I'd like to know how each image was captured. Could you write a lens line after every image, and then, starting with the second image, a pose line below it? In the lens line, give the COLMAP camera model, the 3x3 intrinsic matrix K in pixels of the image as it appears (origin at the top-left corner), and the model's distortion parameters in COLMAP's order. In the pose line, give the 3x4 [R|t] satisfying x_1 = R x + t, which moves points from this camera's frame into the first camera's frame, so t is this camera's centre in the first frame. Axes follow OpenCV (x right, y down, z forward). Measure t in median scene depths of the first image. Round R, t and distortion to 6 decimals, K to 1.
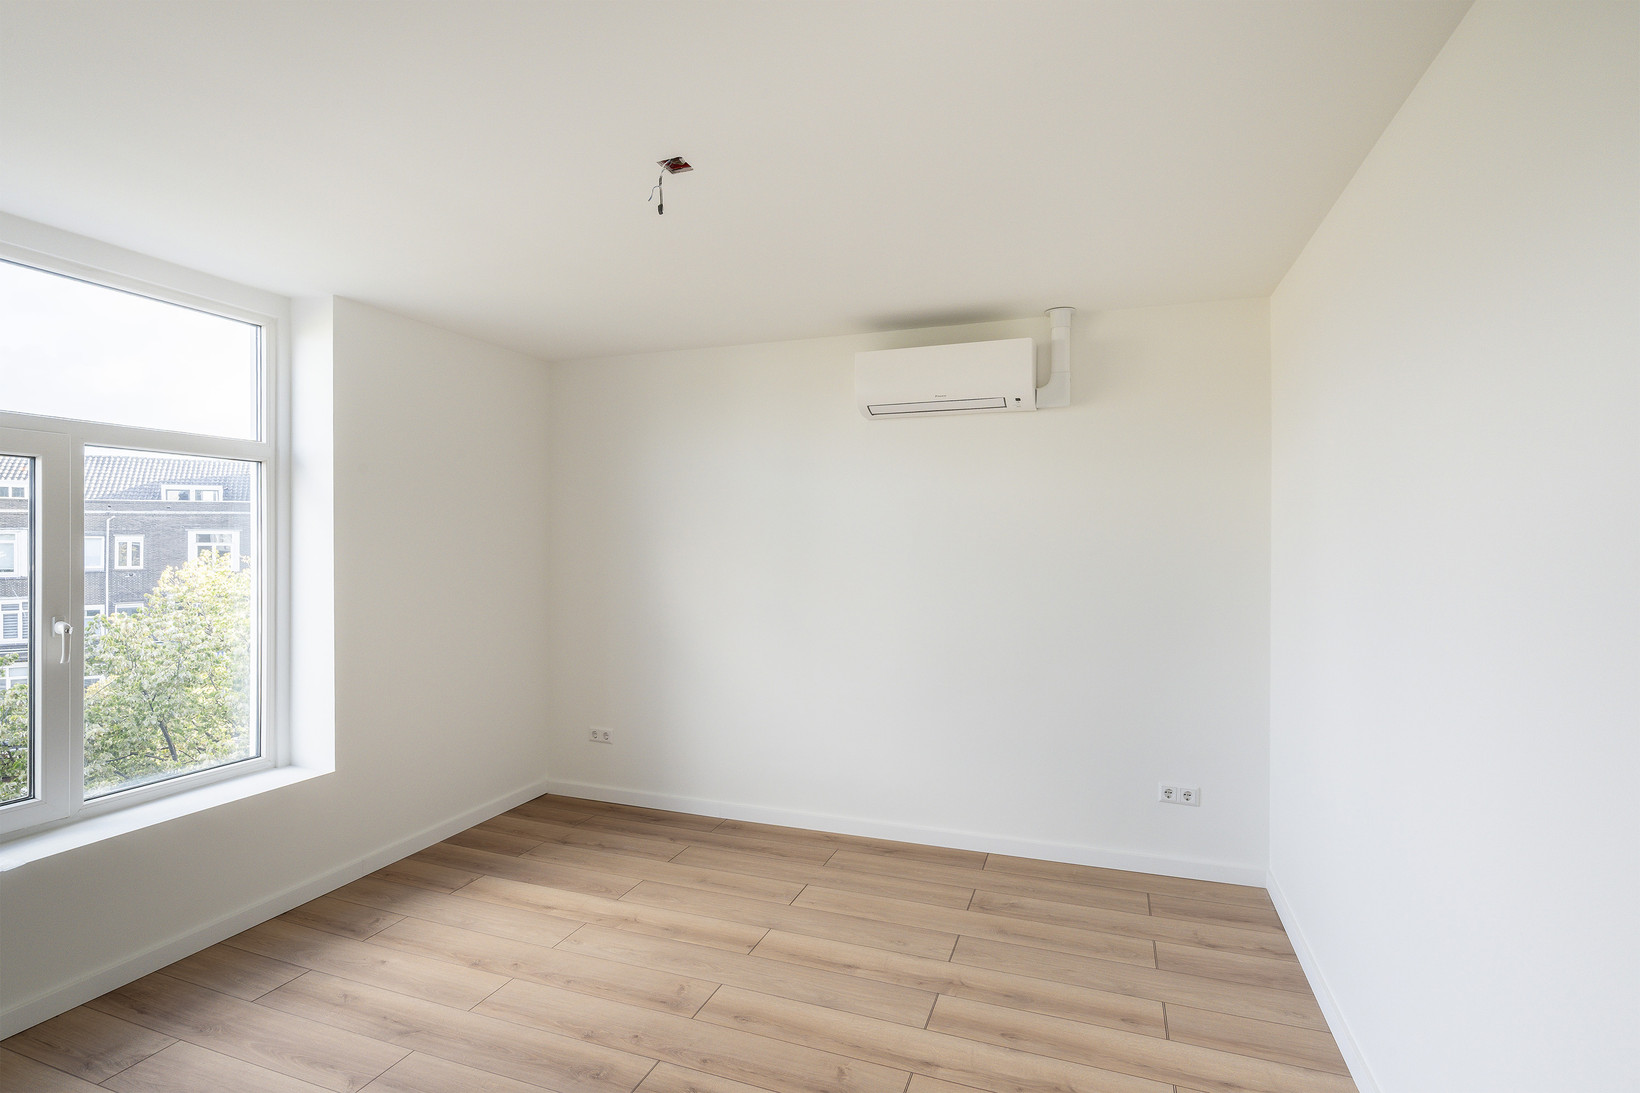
lens RADIAL K [[770.1, 0, 814.3], [0, 770.1, 543.1], [0, 0, 1]] dist [-0.008249, 0.001108]
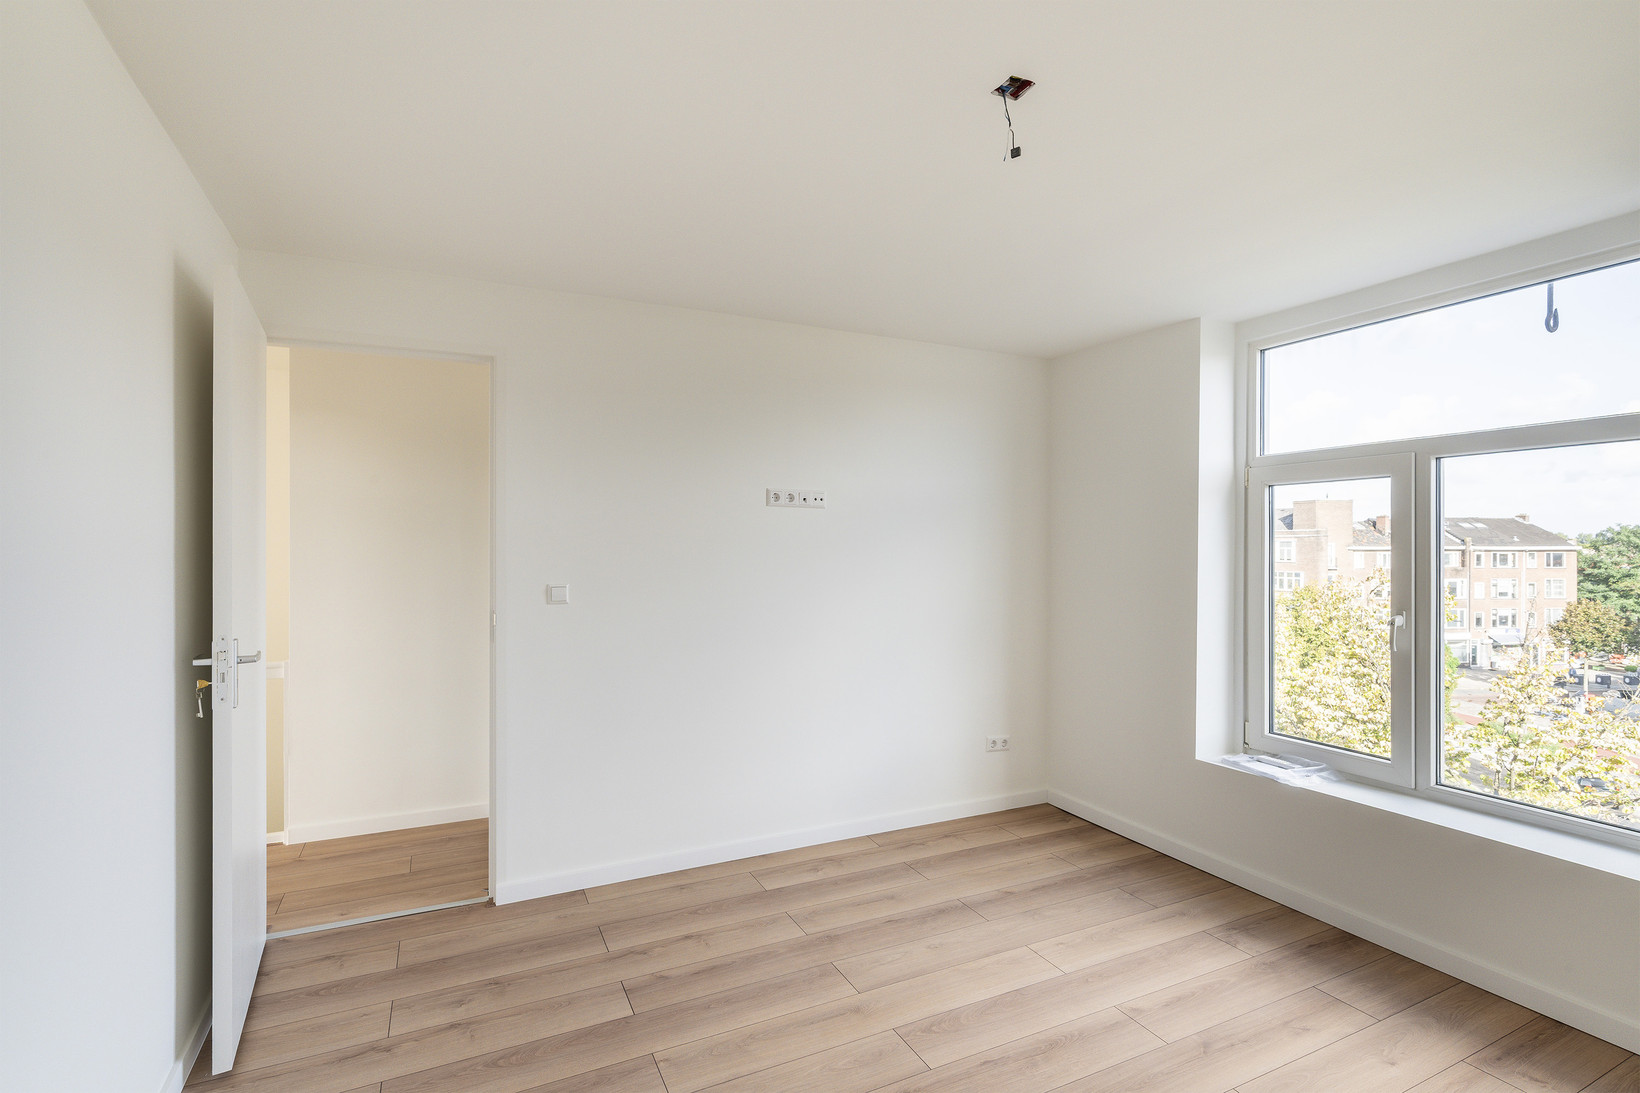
lens RADIAL K [[770.1, 0, 825.7], [0, 770.1, 549.1], [0, 0, 1]] dist [-0.008249, 0.001108]
pose [[-0.682589, 0.006419, -0.730774, 0.356886], [0.002388, 0.999976, 0.006552, -0.007261], [0.730798, 0.002727, -0.682588, 0.899994]]
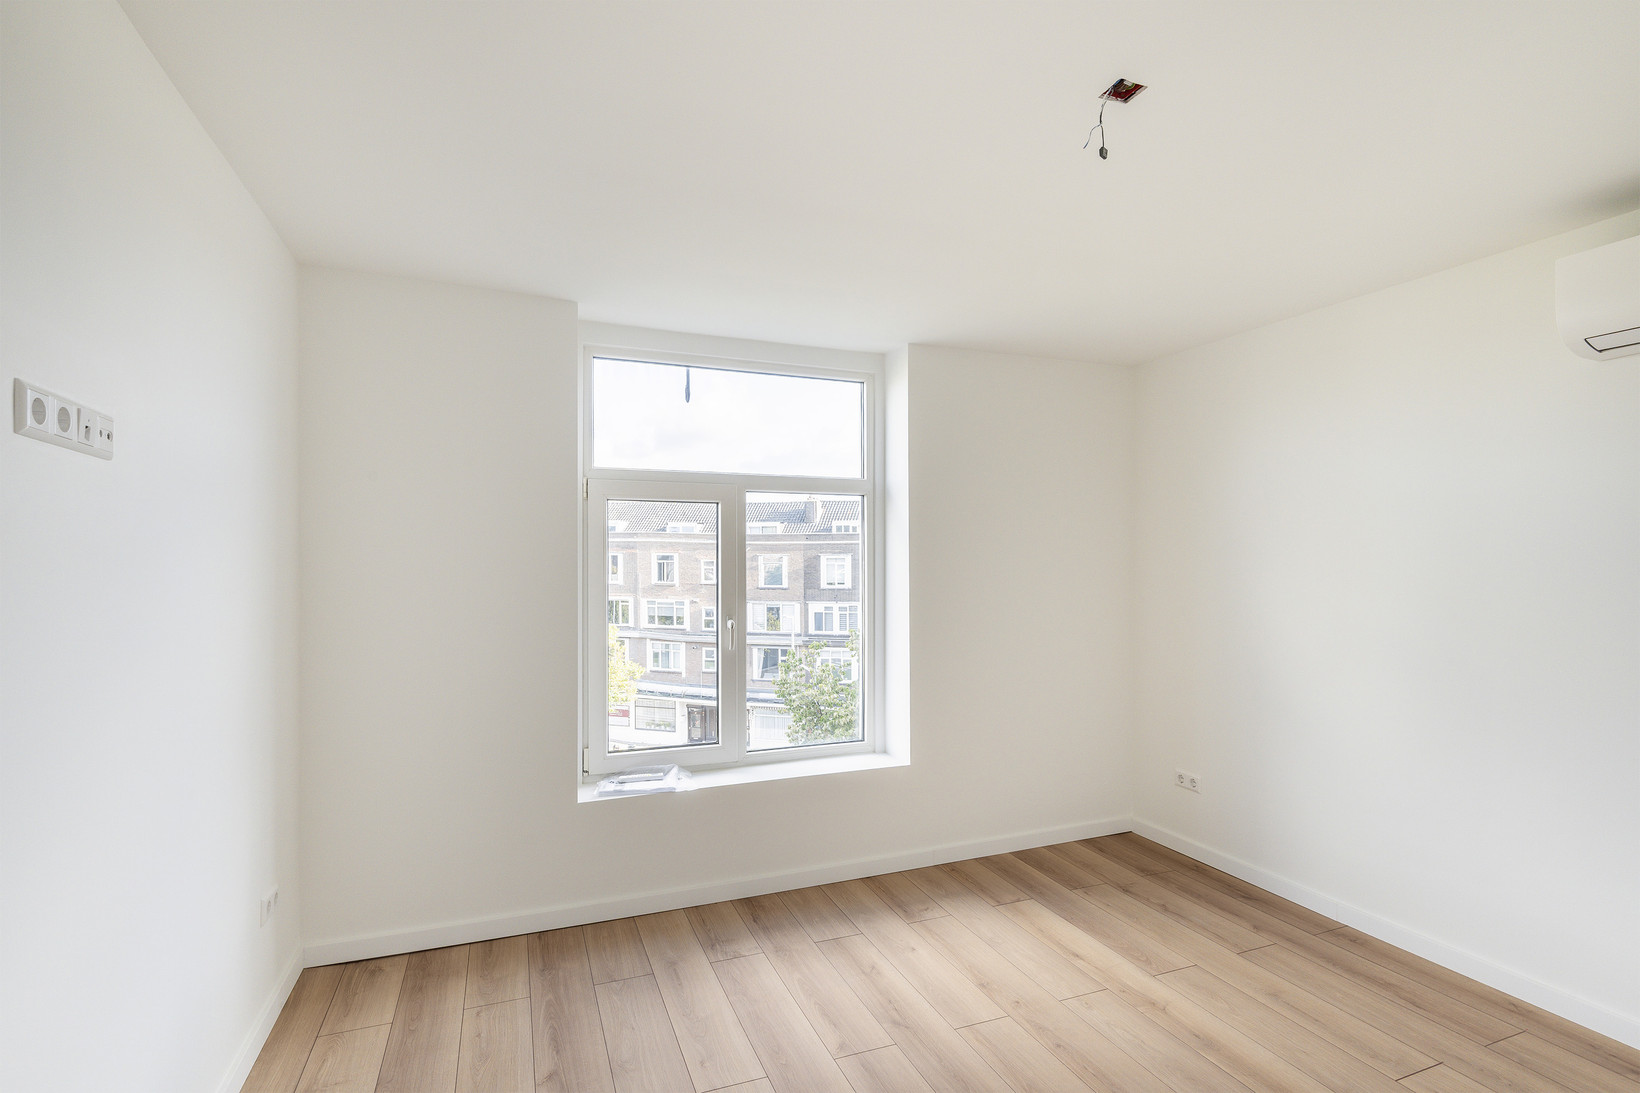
lens RADIAL K [[770.1, 0, 821.9], [0, 770.1, 562.3], [0, 0, 1]] dist [-0.008249, 0.001108]
pose [[0.668466, -0.005190, -0.743725, 0.130687], [0.004833, 0.999985, -0.002635, 0.001630], [0.743727, -0.001833, 0.668481, 0.145231]]
